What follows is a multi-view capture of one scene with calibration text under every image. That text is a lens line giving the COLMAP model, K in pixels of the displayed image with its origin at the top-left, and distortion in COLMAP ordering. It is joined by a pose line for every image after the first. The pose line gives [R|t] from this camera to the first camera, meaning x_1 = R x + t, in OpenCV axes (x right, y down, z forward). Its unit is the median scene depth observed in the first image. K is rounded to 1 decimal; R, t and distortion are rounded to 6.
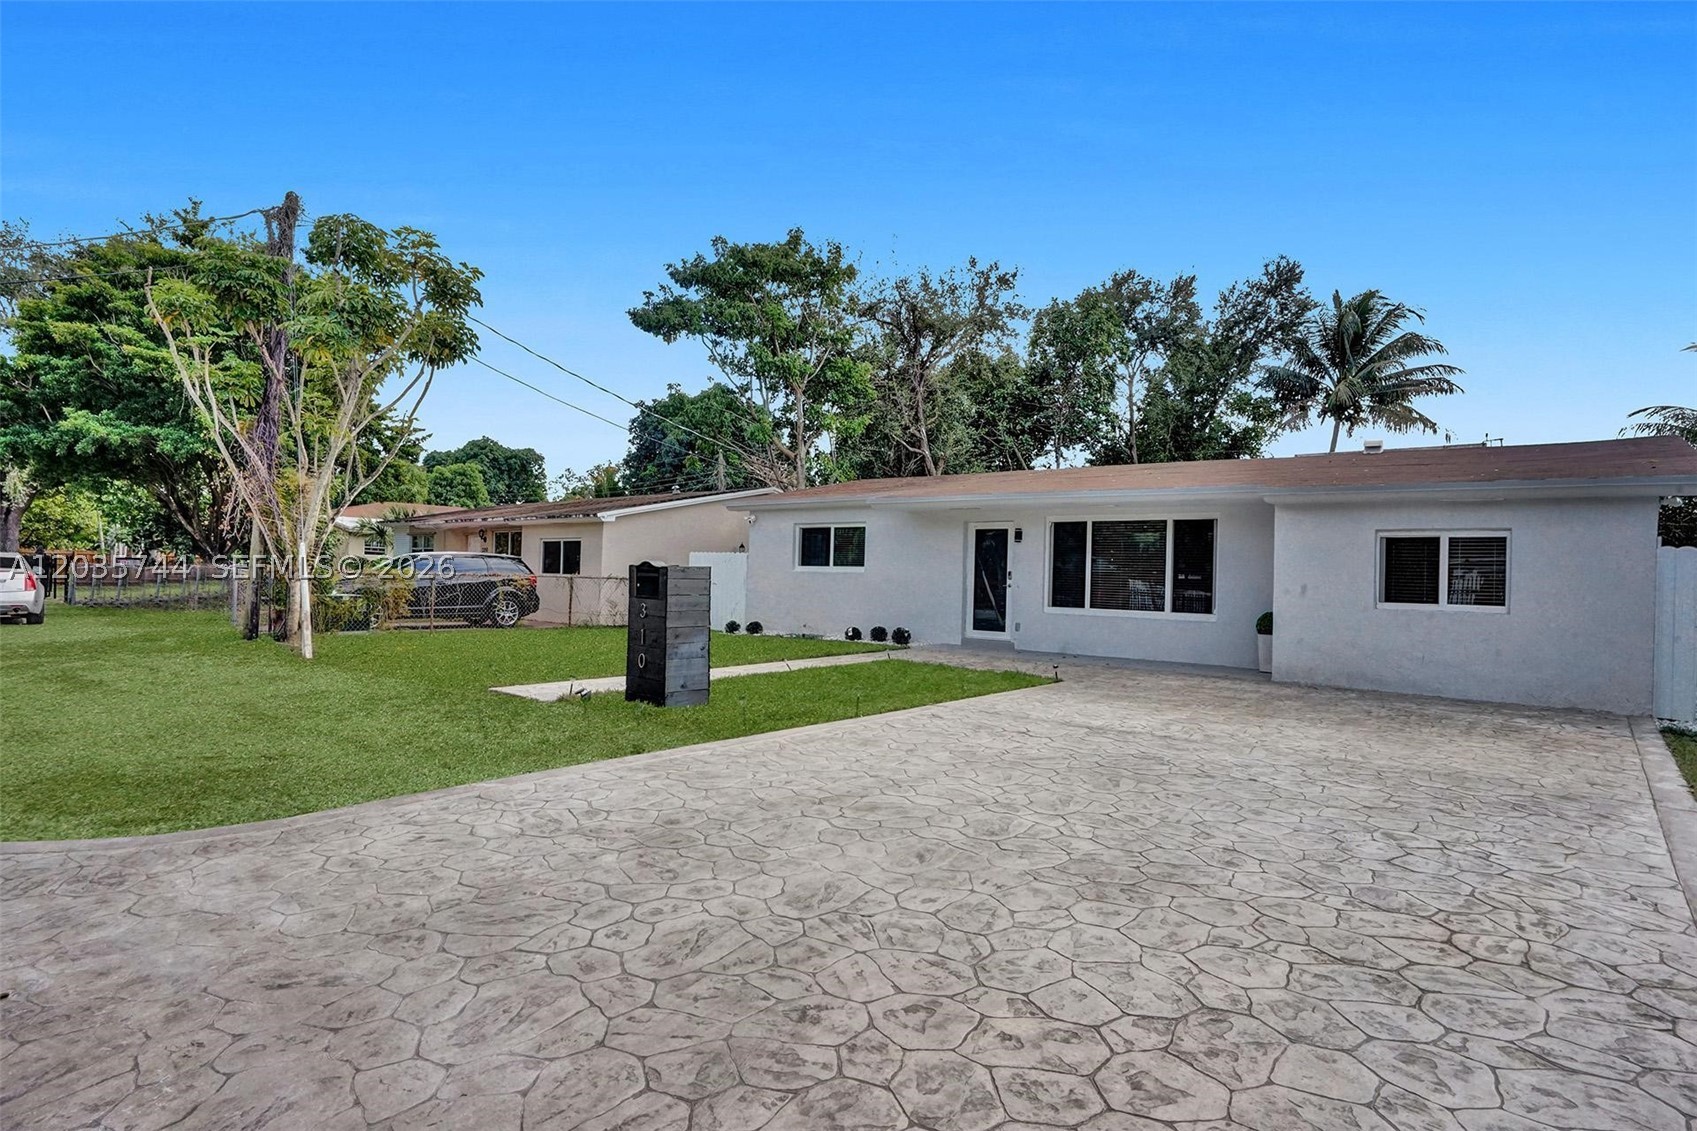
lens RADIAL K [[883.9, 0, 848.5], [0, 883.9, 565.5], [0, 0, 1]] dist [-0.027394, -0.000096]
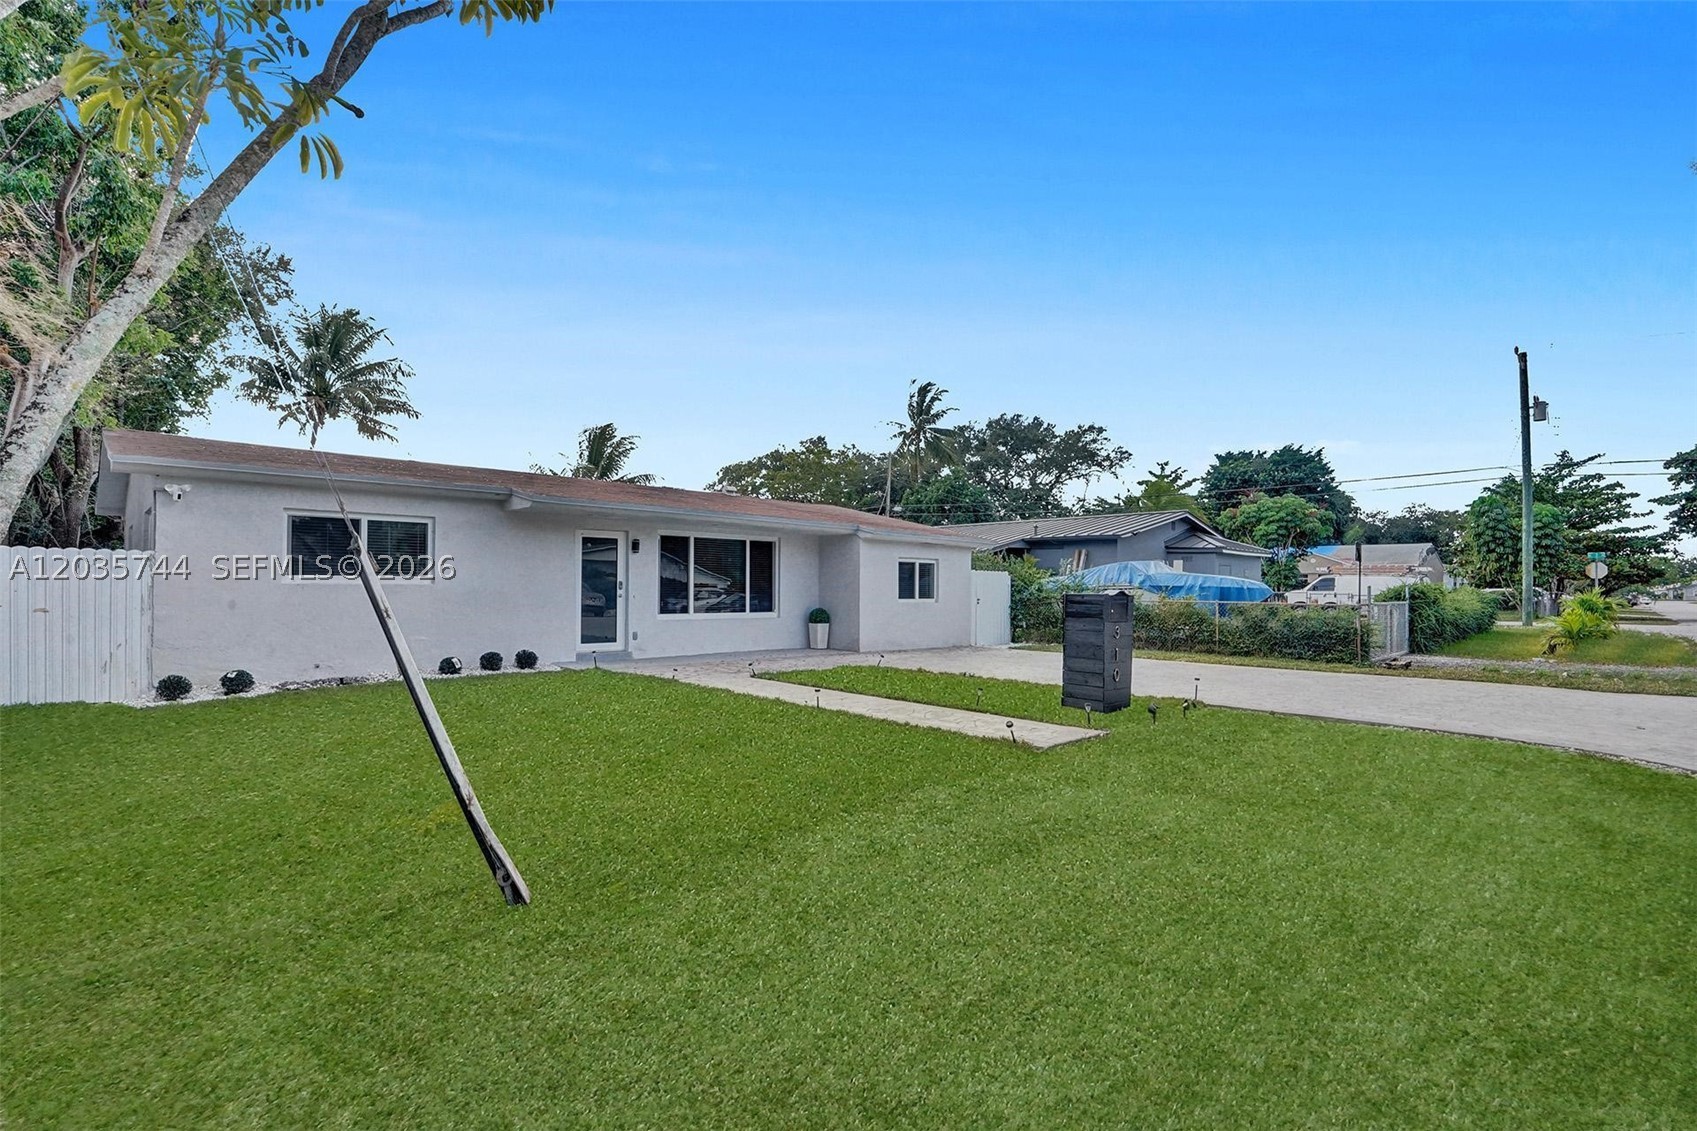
lens RADIAL K [[800.9, 0, 854.3], [0, 800.9, 584.3], [0, 0, 1]] dist [-0.040486, 0.000964]
pose [[0.089053, -0.020885, 0.995808, -0.554172], [-0.018156, 0.999580, 0.022588, -0.012073], [-0.995861, -0.020092, 0.088636, 0.524489]]
